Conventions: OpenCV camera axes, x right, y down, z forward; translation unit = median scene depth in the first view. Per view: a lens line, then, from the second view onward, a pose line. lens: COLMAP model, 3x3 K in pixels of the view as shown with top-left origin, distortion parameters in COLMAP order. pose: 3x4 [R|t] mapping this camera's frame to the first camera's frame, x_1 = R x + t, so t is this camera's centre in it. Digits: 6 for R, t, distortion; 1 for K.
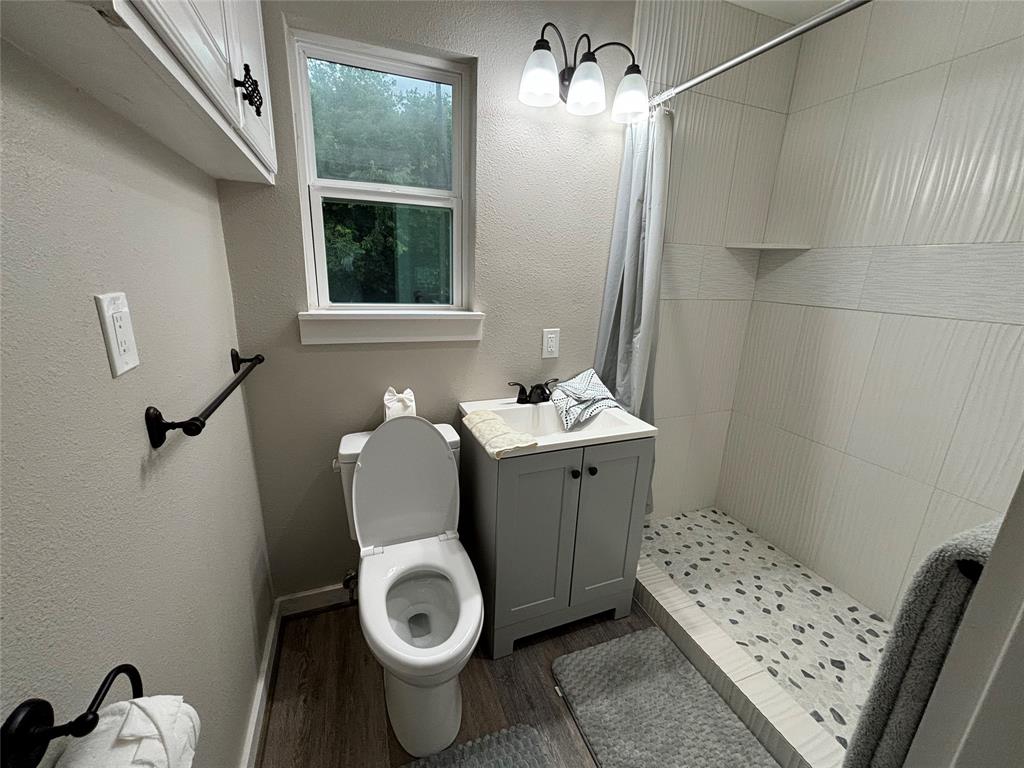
lens RADIAL K [[413.7, 0, 503.1], [0, 413.7, 372.5], [0, 0, 1]] dist [-0.019133, 0.013623]
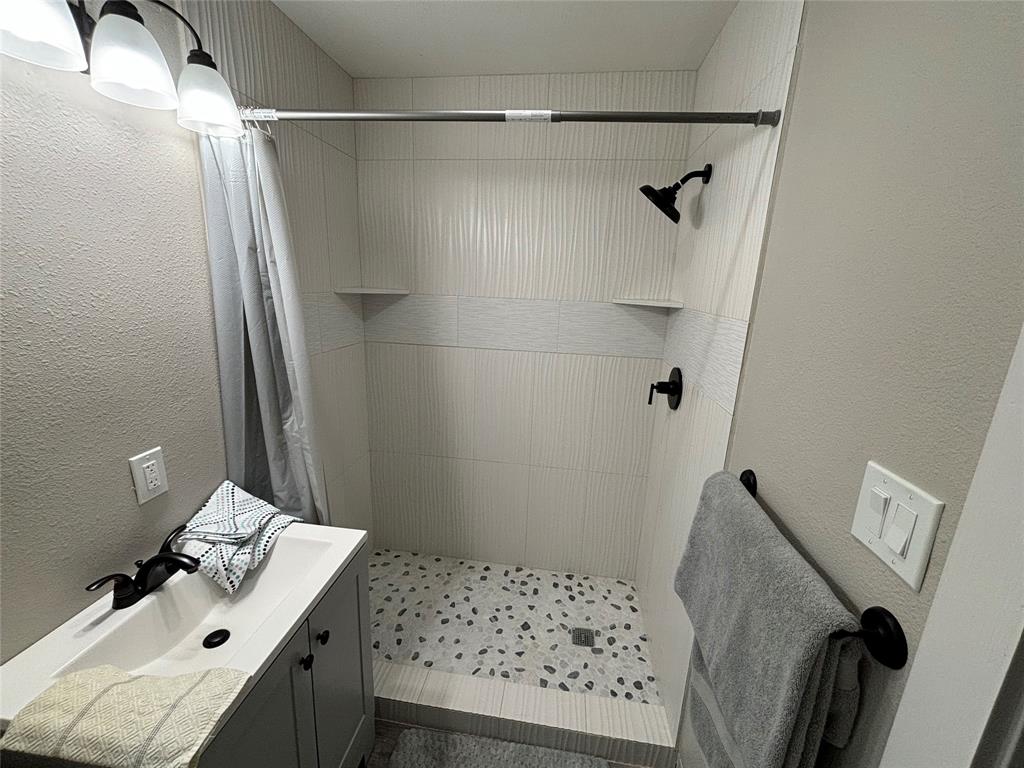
lens RADIAL K [[413.7, 0, 503.1], [0, 413.7, 372.5], [0, 0, 1]] dist [-0.019133, 0.013623]
pose [[0.483605, -0.211543, 0.849339, -0.115246], [0.209083, 0.970183, 0.122591, -0.188498], [-0.849947, 0.118297, 0.513415, 0.256118]]
